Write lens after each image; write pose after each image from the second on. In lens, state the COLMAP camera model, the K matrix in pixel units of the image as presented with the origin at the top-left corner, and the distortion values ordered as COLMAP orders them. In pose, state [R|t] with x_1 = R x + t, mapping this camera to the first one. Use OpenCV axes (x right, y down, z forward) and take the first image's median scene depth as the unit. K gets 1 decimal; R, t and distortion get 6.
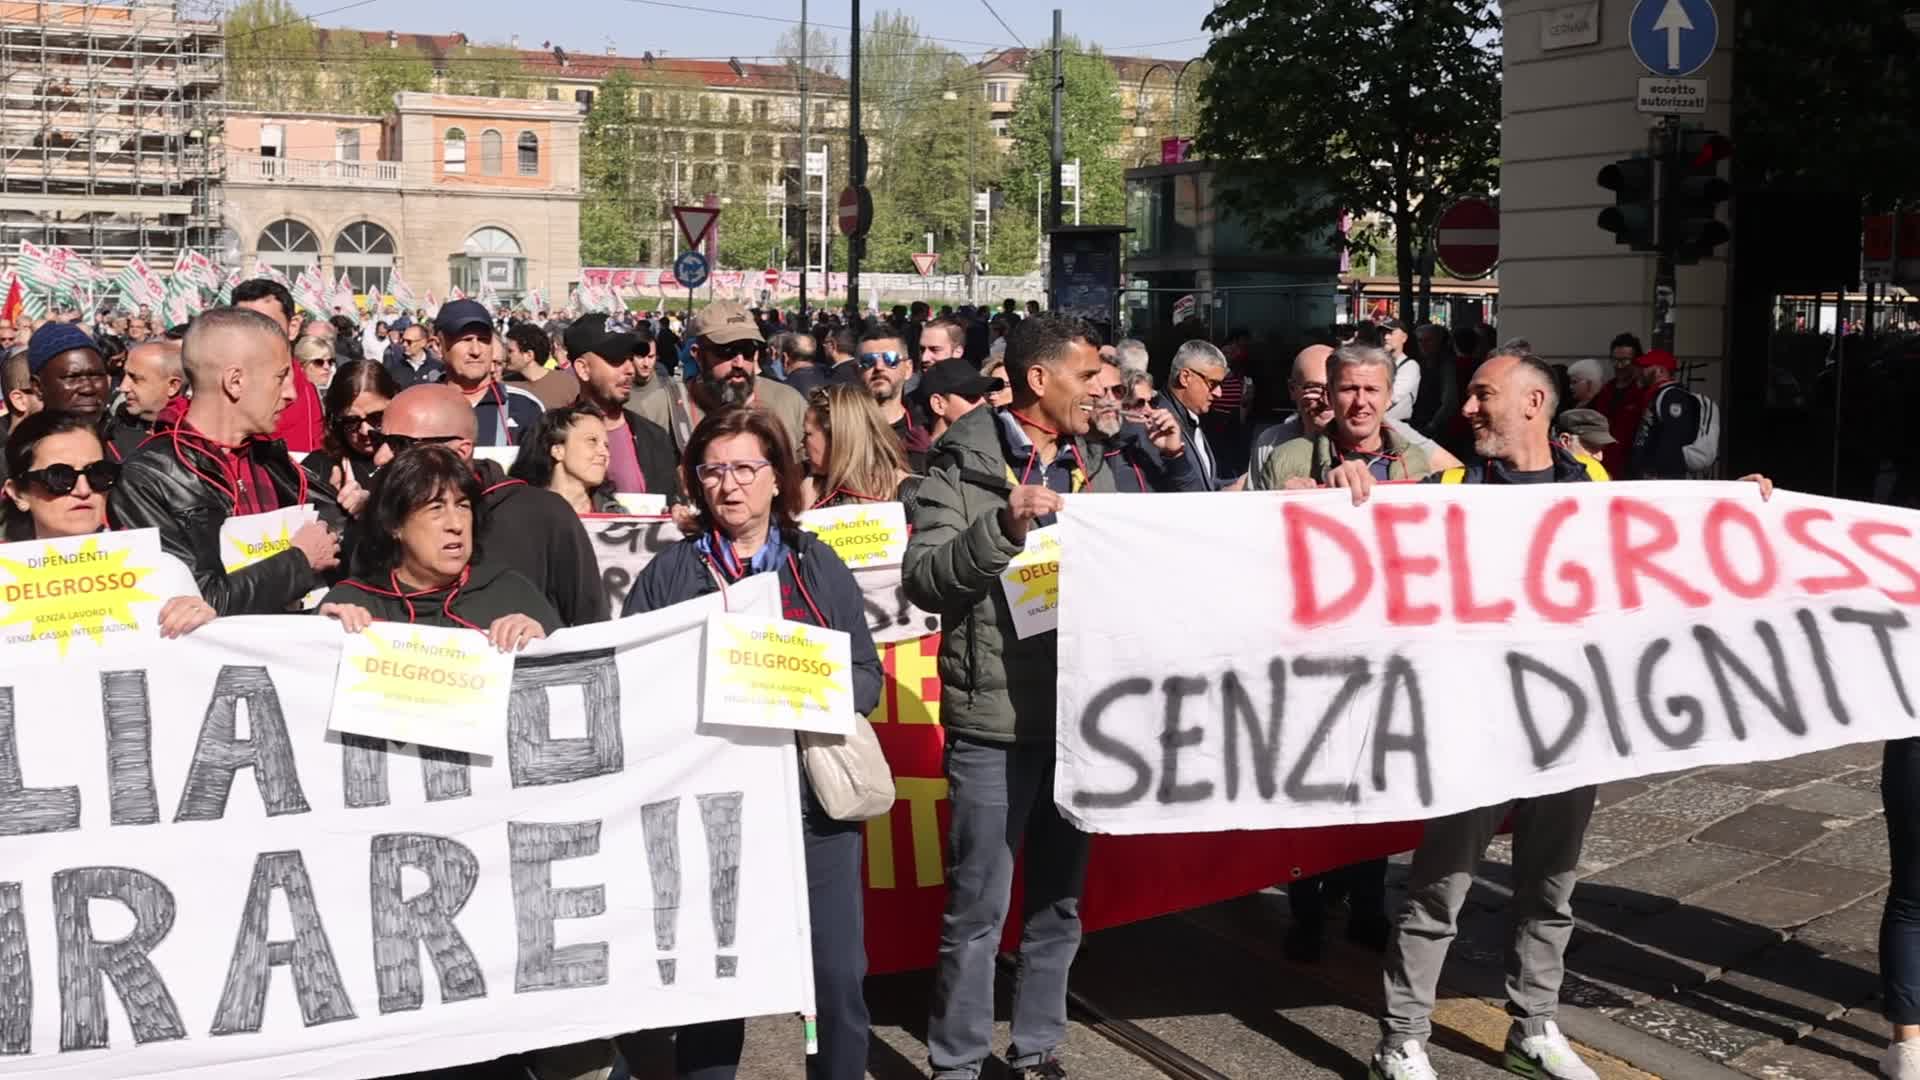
lens RADIAL K [[2327.6, 0, 960.0], [0, 2327.6, 540.0], [0, 0, 1]] dist [-0.080156, 0.050893]
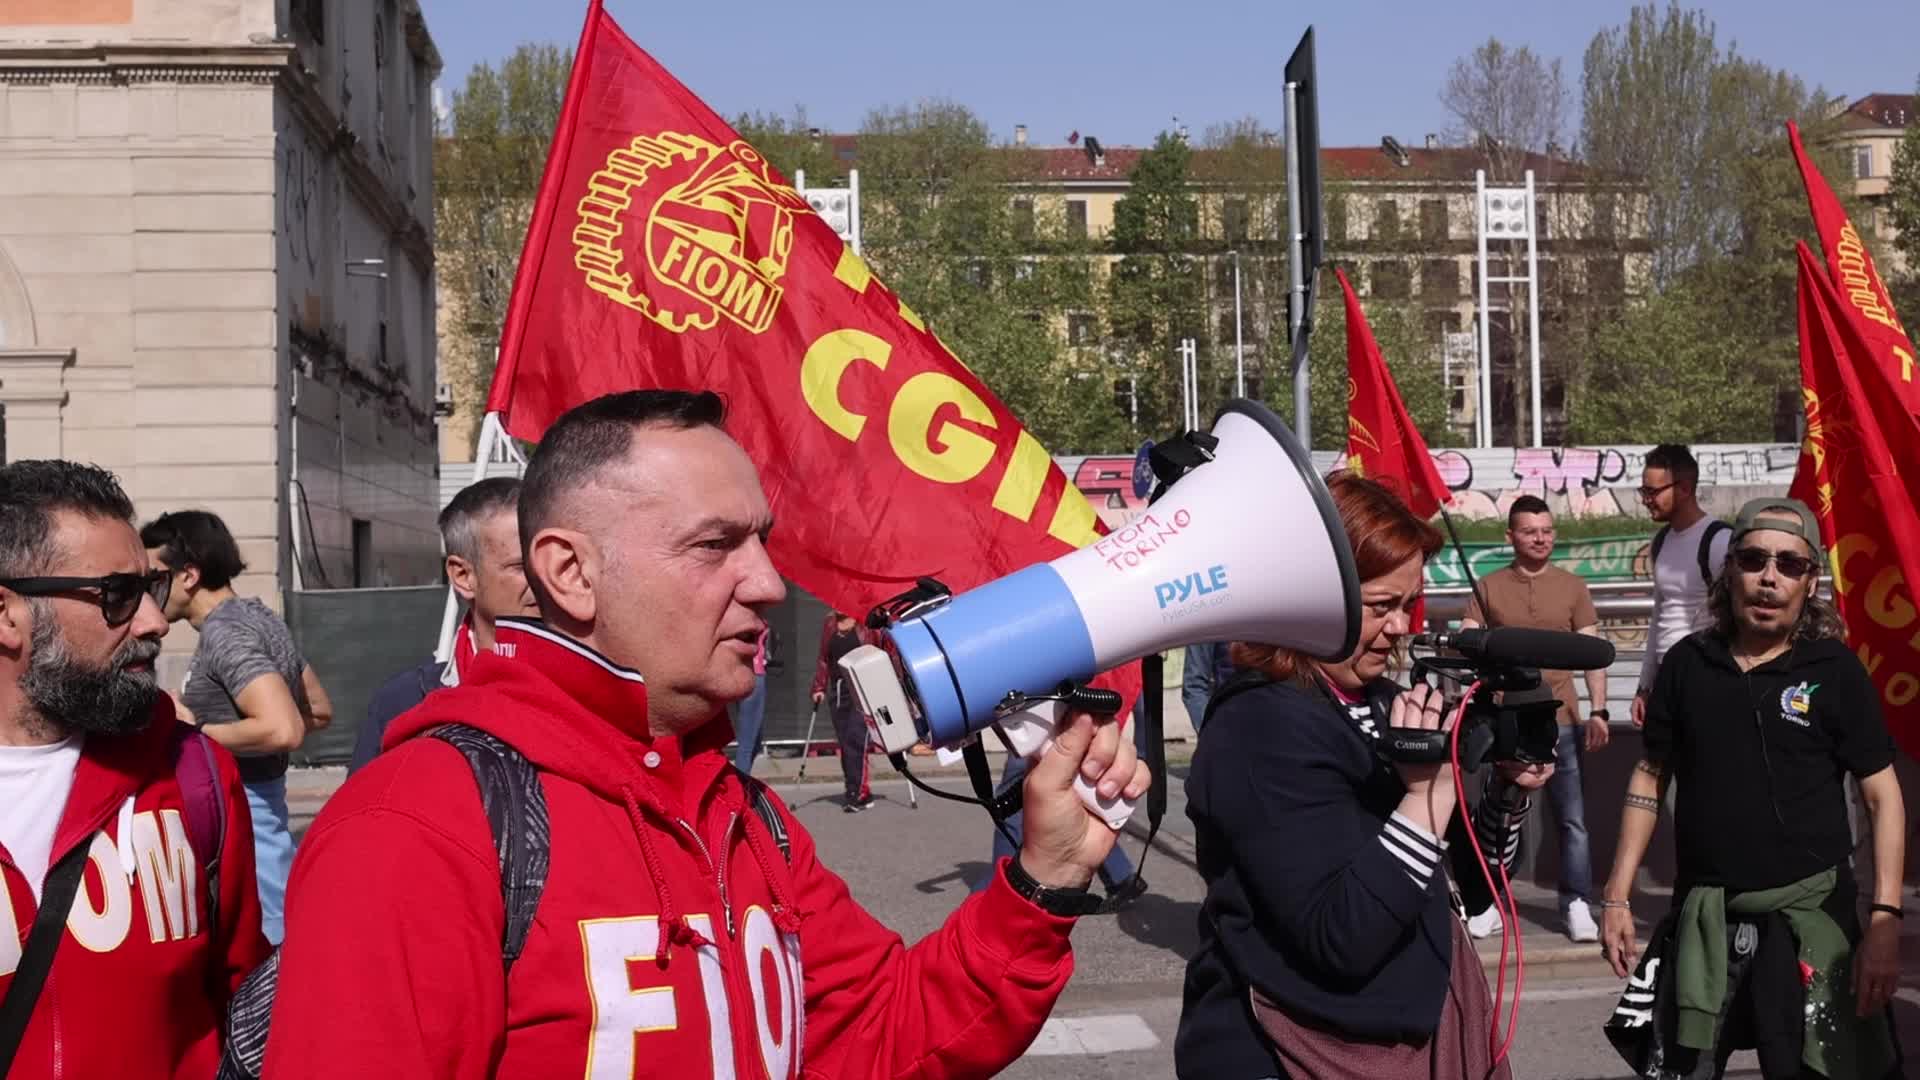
lens RADIAL K [[2327.6, 0, 960.0], [0, 2327.6, 540.0], [0, 0, 1]] dist [-0.080156, 0.050893]
pose [[0.948964, -0.043577, -0.312358, -0.023873], [0.007643, 0.993295, -0.115355, -0.043993], [0.315290, 0.107080, 0.942935, 0.481820]]
